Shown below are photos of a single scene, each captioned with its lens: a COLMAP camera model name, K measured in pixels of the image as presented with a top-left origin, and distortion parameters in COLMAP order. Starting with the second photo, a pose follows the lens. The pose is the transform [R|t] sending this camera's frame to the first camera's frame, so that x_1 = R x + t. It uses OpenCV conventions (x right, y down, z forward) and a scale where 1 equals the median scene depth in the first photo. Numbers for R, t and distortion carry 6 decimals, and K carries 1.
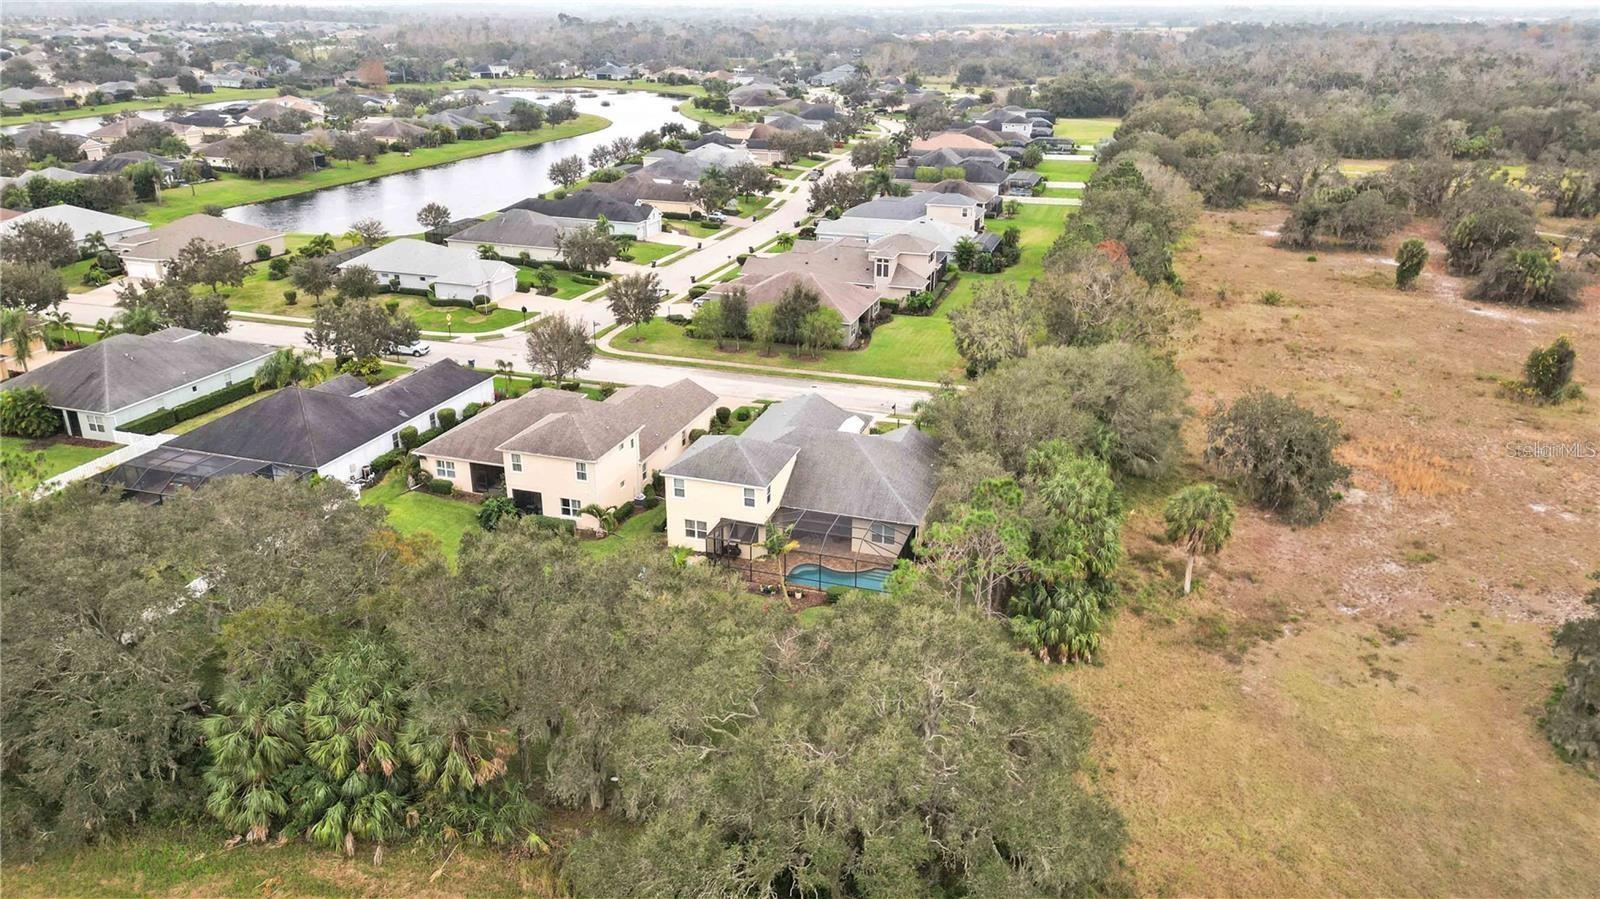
lens RADIAL K [[1115.0, 0, 800.0], [0, 1115.0, 449.5], [0, 0, 1]] dist [0.061578, -0.053252]
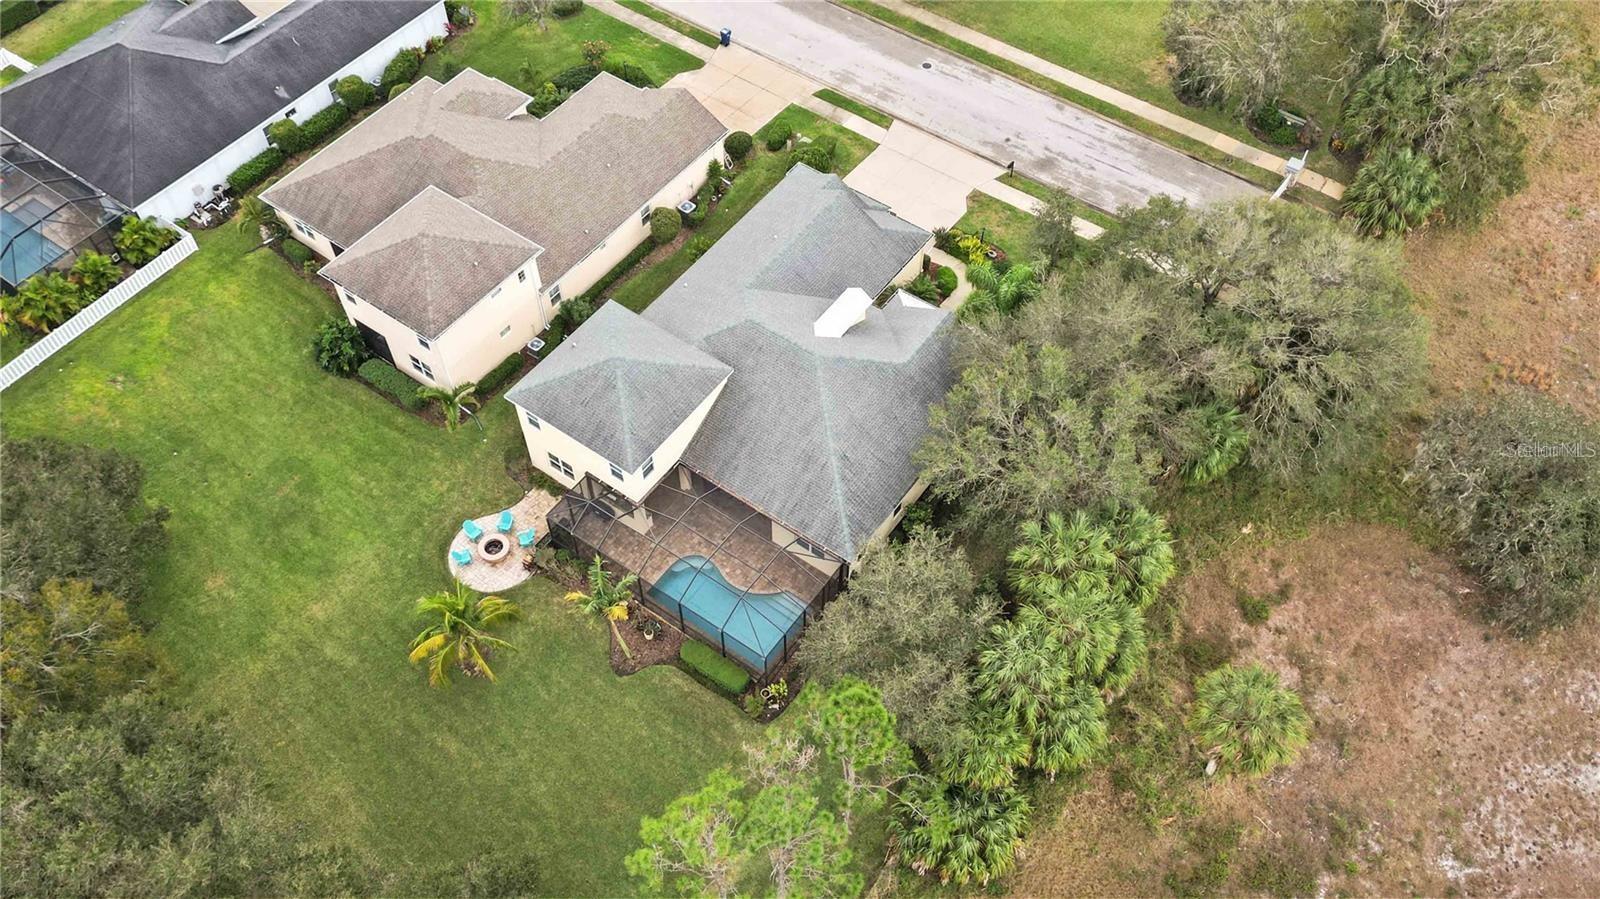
lens RADIAL K [[1302.9, 0, 800.0], [0, 1302.9, 449.5], [0, 0, 1]] dist [0.054742, -0.048965]
pose [[0.952069, 0.244341, -0.184019, 0.132384], [-0.109691, 0.834305, 0.540280, -0.264425], [0.285540, -0.494199, 0.821118, 0.246192]]
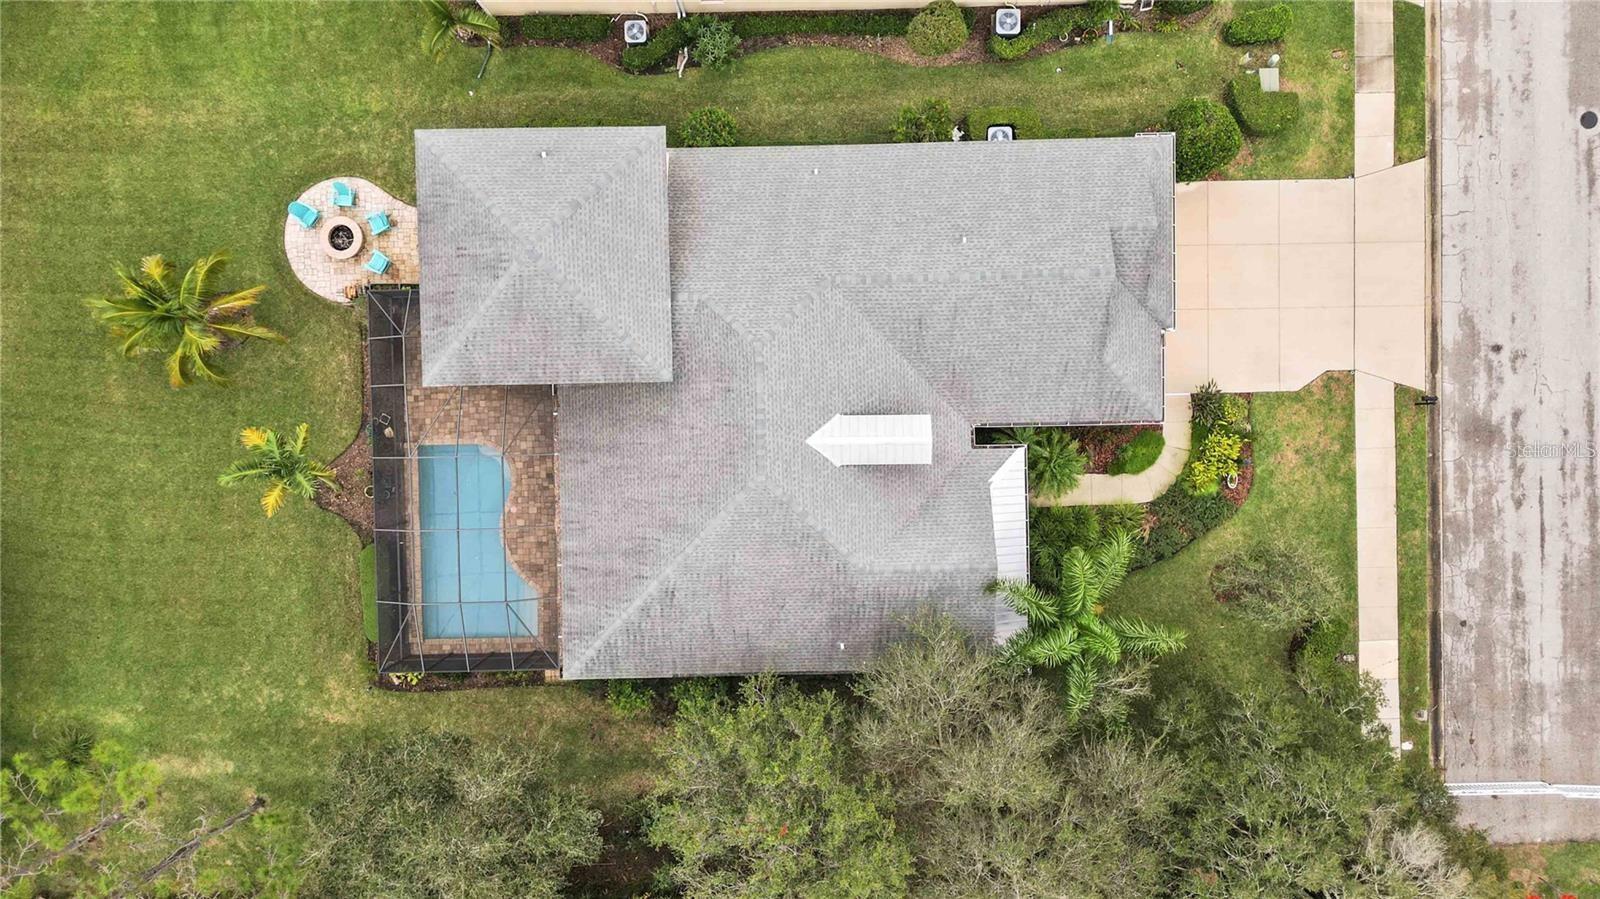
lens RADIAL K [[1118.2, 0, 800.0], [0, 1118.2, 449.5], [0, 0, 1]] dist [0.057850, -0.053075]
pose [[0.324458, 0.945801, 0.013712, 0.024548], [-0.338887, 0.102697, 0.935205, -0.285873], [0.883109, -0.308082, 0.353841, 0.612148]]
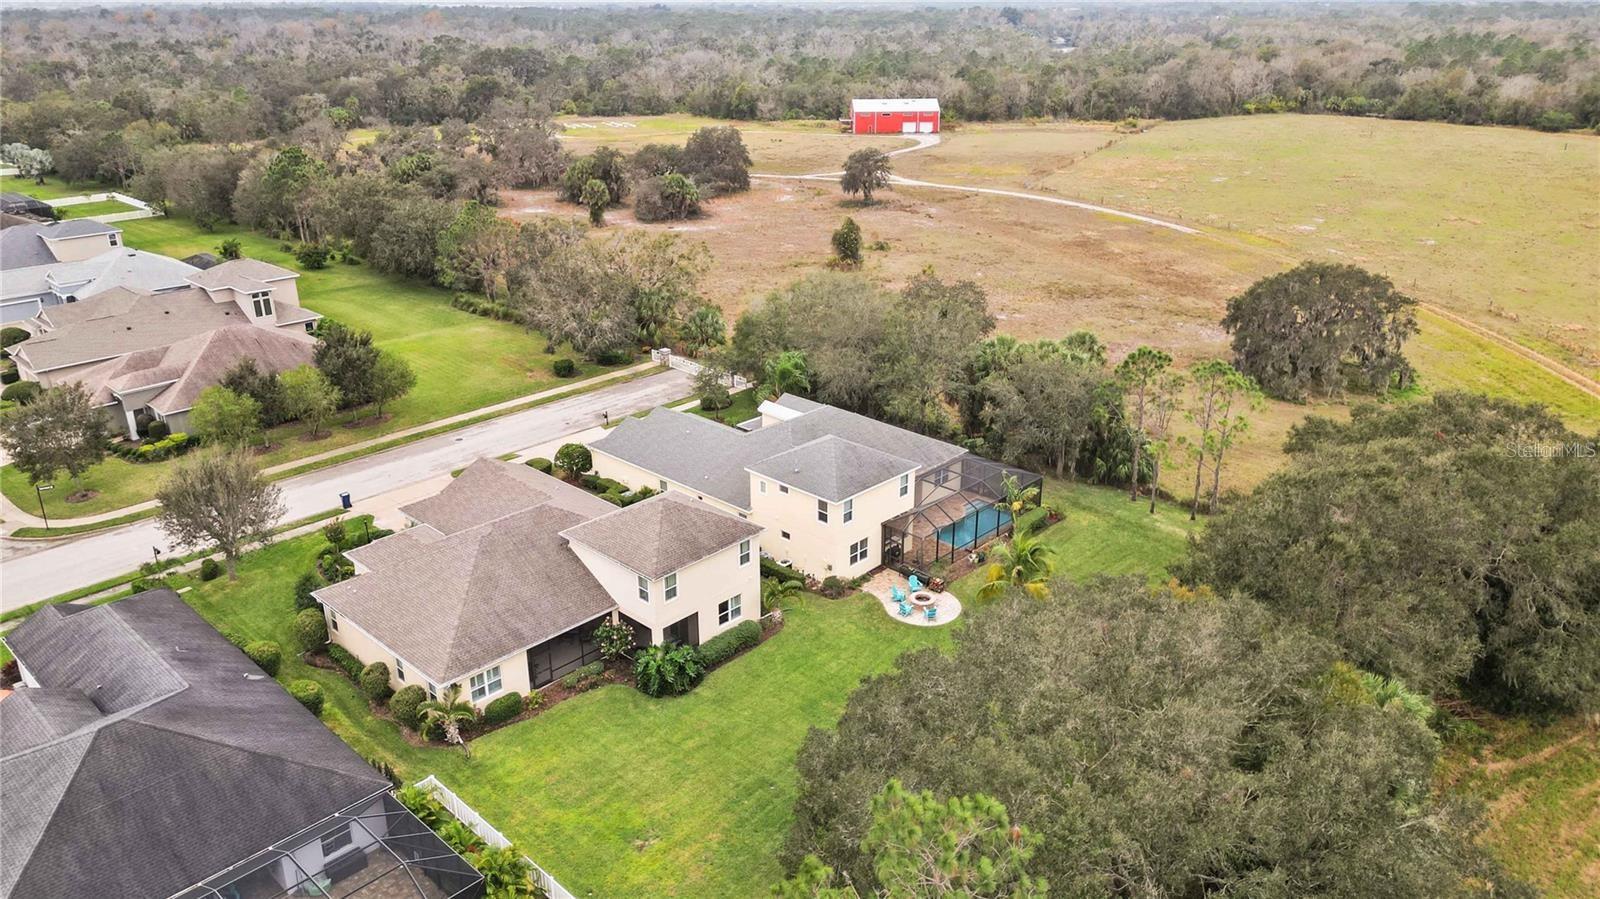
lens RADIAL K [[1131.6, 0, 800.0], [0, 1131.6, 449.5], [0, 0, 1]] dist [0.110471, -0.234501]
pose [[0.437853, -0.339734, 0.832385, -0.536674], [0.338162, 0.920098, 0.197653, -0.124010], [-0.833025, 0.194938, 0.517753, 0.379958]]
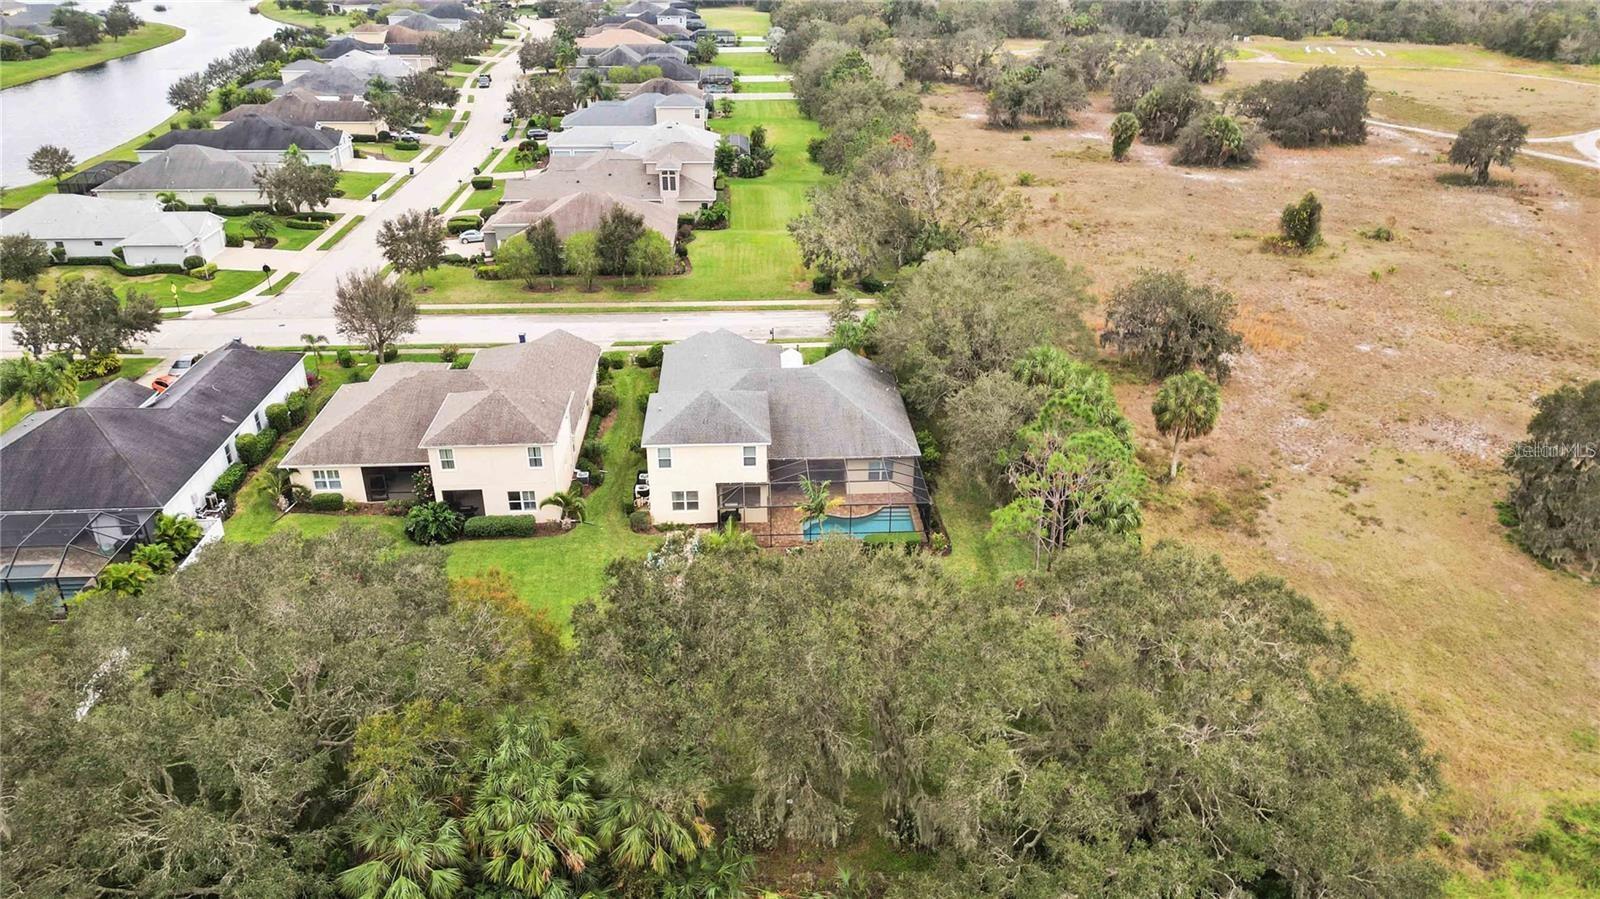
lens RADIAL K [[1115.0, 0, 800.0], [0, 1115.0, 449.5], [0, 0, 1]] dist [0.061578, -0.053252]
pose [[0.934196, -0.162355, 0.317677, -0.187807], [0.134717, 0.985061, 0.107270, -0.033933], [-0.330347, -0.057414, 0.942112, 0.090317]]
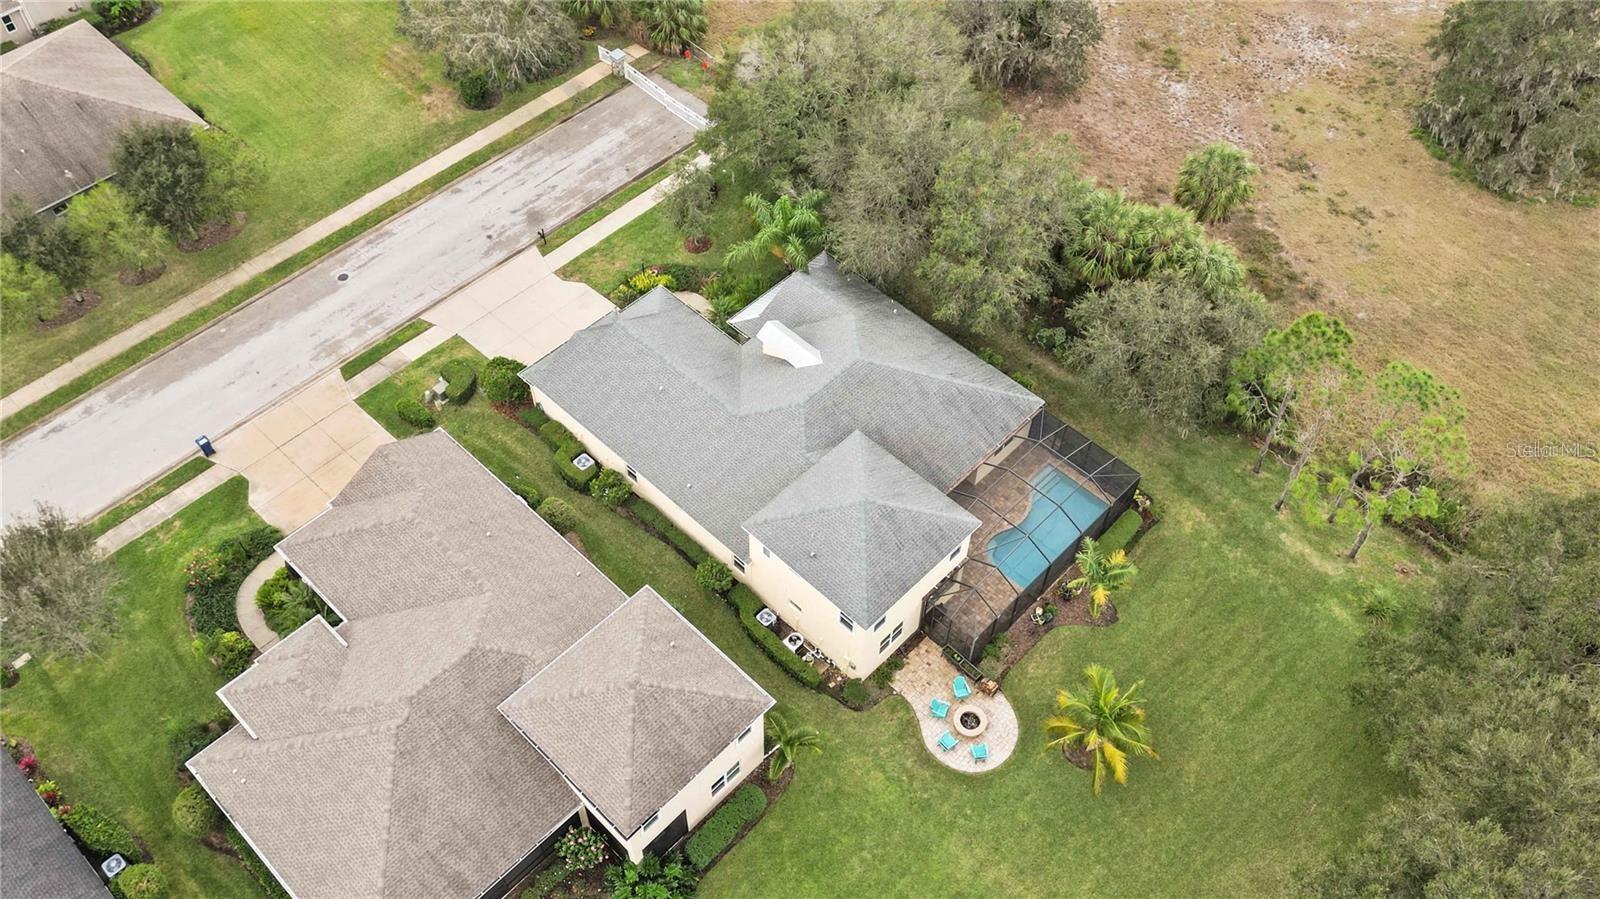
lens RADIAL K [[1302.9, 0, 800.0], [0, 1302.9, 449.5], [0, 0, 1]] dist [0.054742, -0.048965]
pose [[0.442352, -0.711892, 0.545467, -0.302878], [0.321156, 0.693613, 0.644794, -0.342342], [-0.837367, -0.110046, 0.535449, 0.428911]]
